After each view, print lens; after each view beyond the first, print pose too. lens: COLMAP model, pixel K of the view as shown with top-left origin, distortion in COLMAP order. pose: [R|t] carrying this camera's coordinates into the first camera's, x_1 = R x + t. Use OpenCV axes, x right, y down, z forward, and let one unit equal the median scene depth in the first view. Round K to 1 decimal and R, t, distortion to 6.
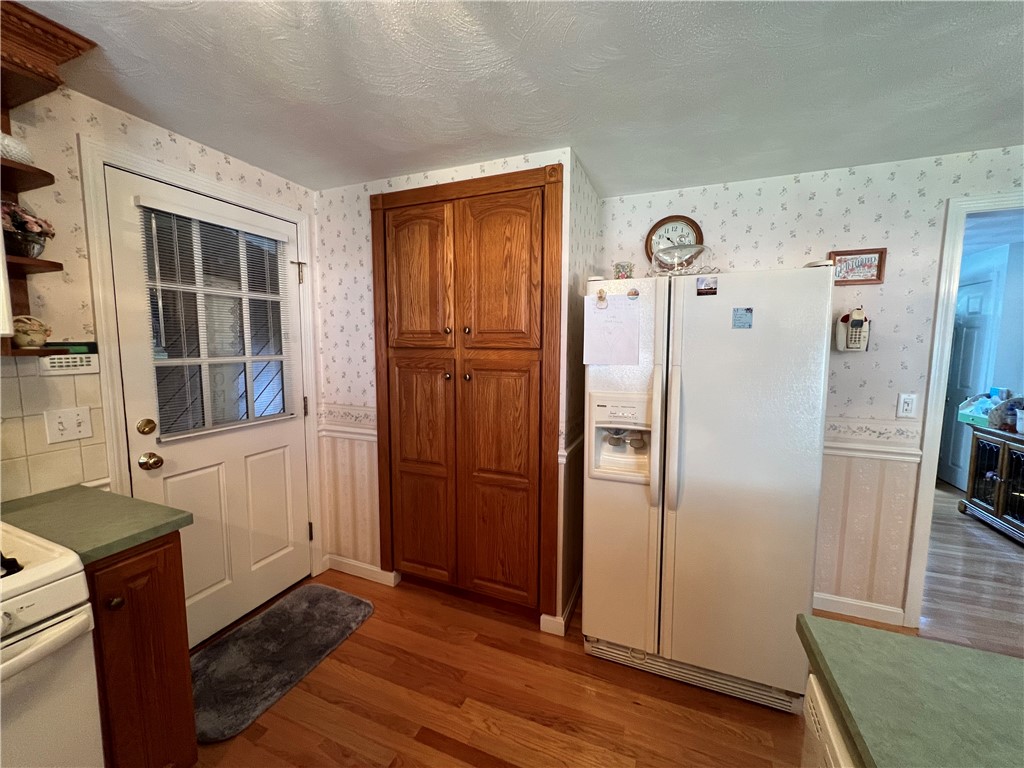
lens RADIAL K [[410.1, 0, 512.0], [0, 410.1, 379.8], [0, 0, 1]] dist [0.002574, -0.000562]
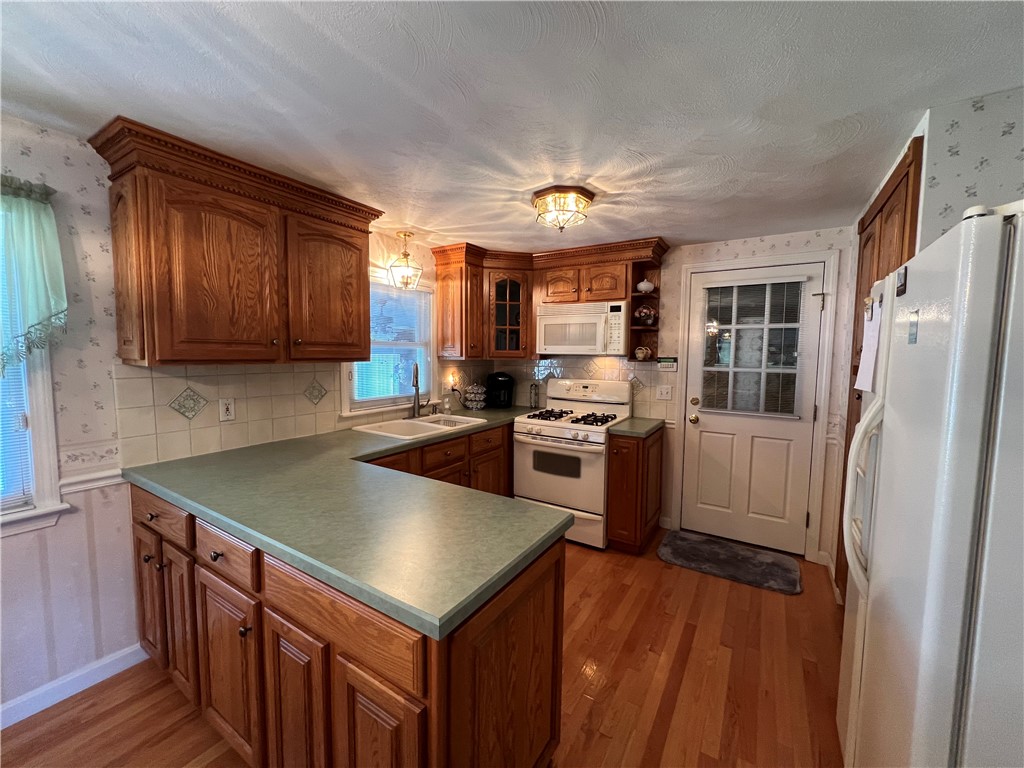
lens RADIAL K [[410.1, 0, 510.5], [0, 410.1, 382.5], [0, 0, 1]] dist [0.002574, -0.000562]
pose [[-0.182782, 0.065502, -0.980969, 0.999124], [-0.104118, 0.990878, 0.085564, -0.041628], [0.977625, 0.117776, -0.174295, 0.409946]]
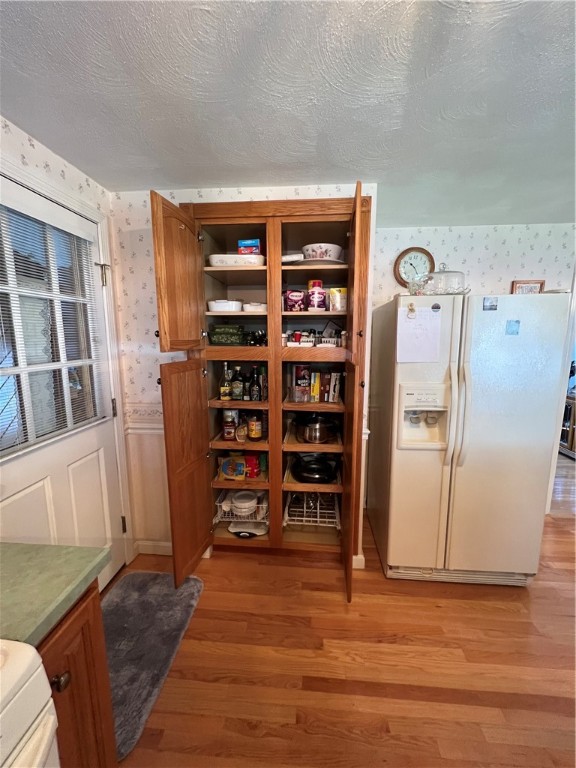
lens RADIAL K [[307.5, 0, 291.7], [0, 307.5, 380.7], [0, 0, 1]] dist [0.002574, -0.000562]
pose [[0.952572, -0.047874, 0.300524, -0.376377], [0.031197, 0.997708, 0.060054, -0.042814], [-0.302710, -0.047830, 0.951882, 0.167423]]
